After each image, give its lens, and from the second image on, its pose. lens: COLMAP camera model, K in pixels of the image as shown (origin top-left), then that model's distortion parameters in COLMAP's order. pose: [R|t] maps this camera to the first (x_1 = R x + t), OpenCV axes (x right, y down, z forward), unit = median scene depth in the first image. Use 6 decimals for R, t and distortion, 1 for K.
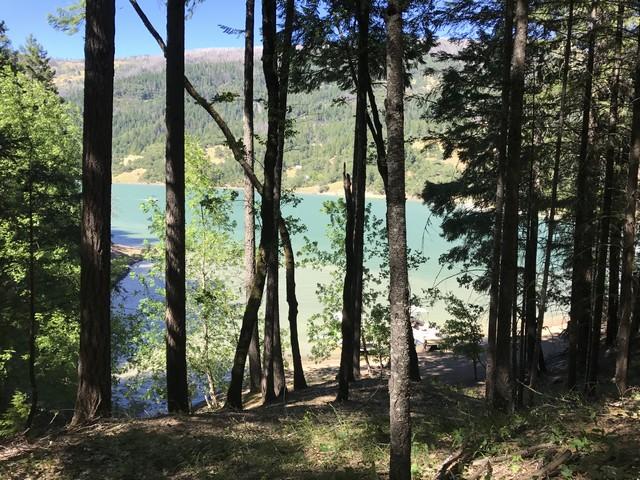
lens RADIAL K [[516.0, 0, 315.2], [0, 516.0, 237.0], [0, 0, 1]] dist [0.050697, -0.101163]
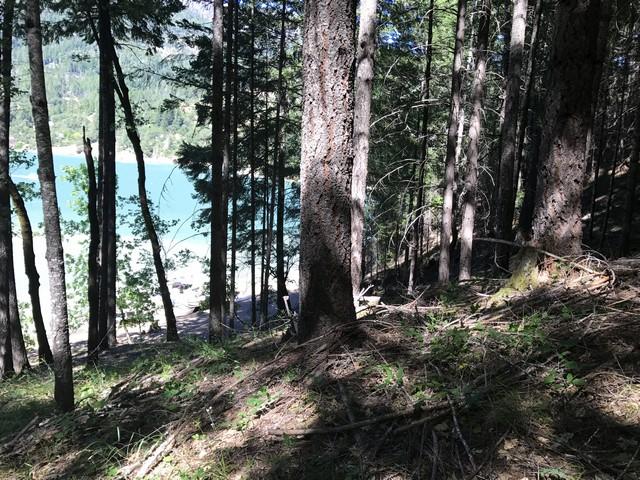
lens RADIAL K [[516.0, 0, 315.2], [0, 516.0, 237.0], [0, 0, 1]] dist [0.050697, -0.101163]
pose [[0.907259, -0.041433, 0.418527, 0.024321], [0.012612, 0.997368, 0.071398, -0.001091], [-0.420383, -0.059498, 0.905394, -0.047260]]
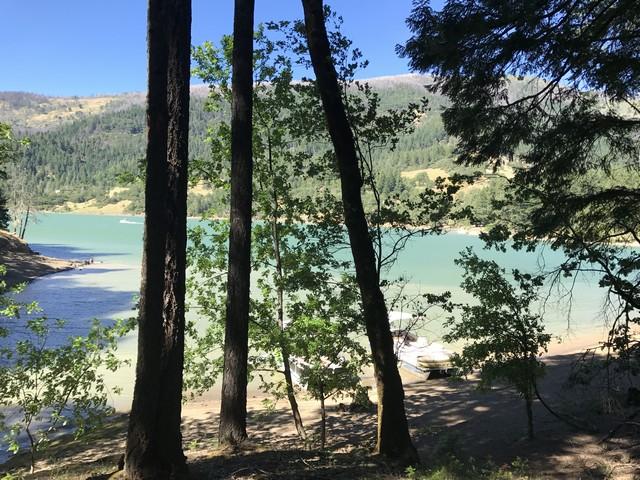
lens RADIAL K [[516.0, 0, 315.2], [0, 516.0, 237.0], [0, 0, 1]] dist [0.050697, -0.101163]
pose [[0.999805, -0.009115, 0.017505, 0.130822], [0.010224, 0.997876, -0.064338, 0.148520], [-0.016882, 0.064505, 0.997775, 0.629321]]
